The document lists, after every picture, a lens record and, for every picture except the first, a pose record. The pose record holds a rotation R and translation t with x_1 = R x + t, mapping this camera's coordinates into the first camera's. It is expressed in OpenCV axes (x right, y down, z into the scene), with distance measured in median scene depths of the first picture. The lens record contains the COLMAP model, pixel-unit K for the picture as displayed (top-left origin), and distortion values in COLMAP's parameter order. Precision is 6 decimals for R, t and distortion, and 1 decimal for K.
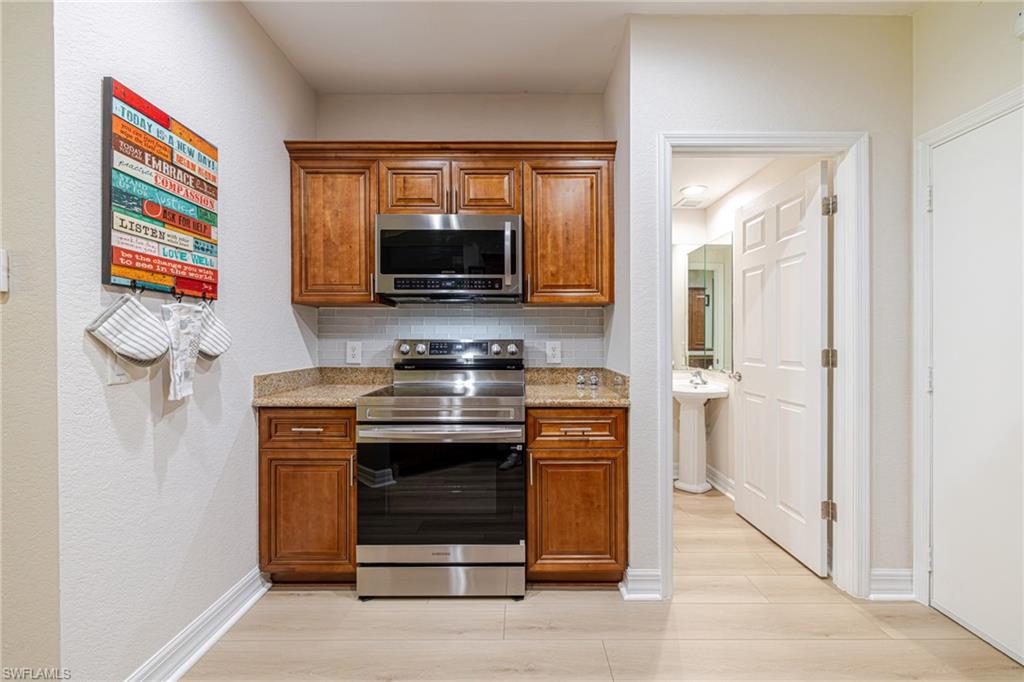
lens RADIAL K [[431.0, 0, 531.5], [0, 431.0, 344.8], [0, 0, 1]] dist [0.002024, -0.000670]
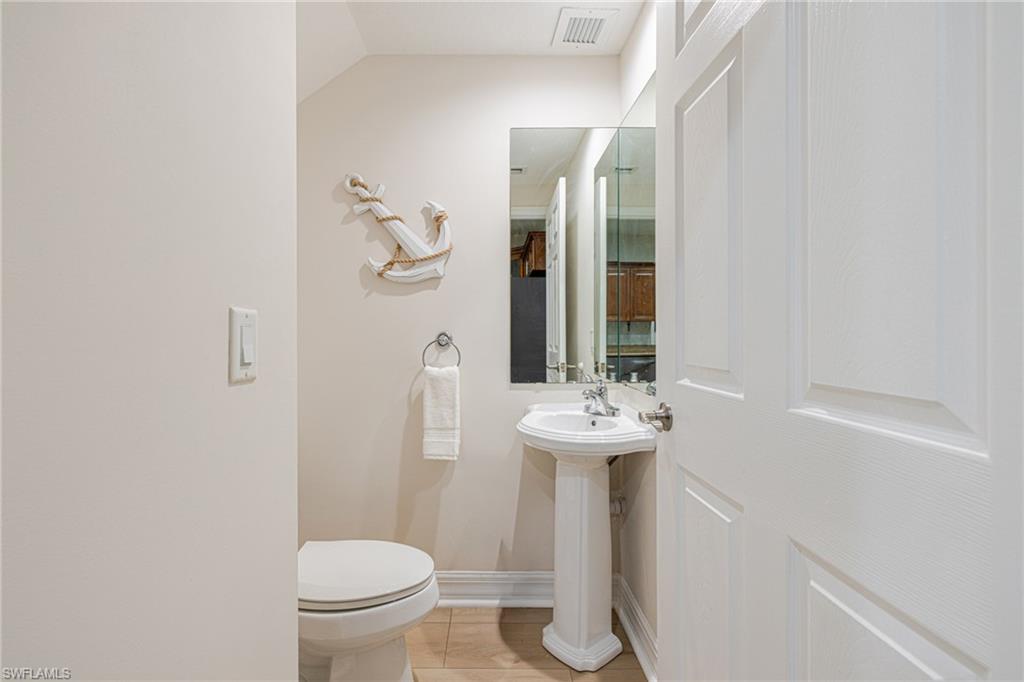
lens RADIAL K [[431.0, 0, 509.7], [0, 431.0, 338.5], [0, 0, 1]] dist [0.002024, -0.000670]
pose [[0.999912, 0.003900, 0.012679, 0.442818], [-0.003864, 0.999989, -0.002820, 0.013908], [-0.012690, 0.002770, 0.999916, 0.828614]]
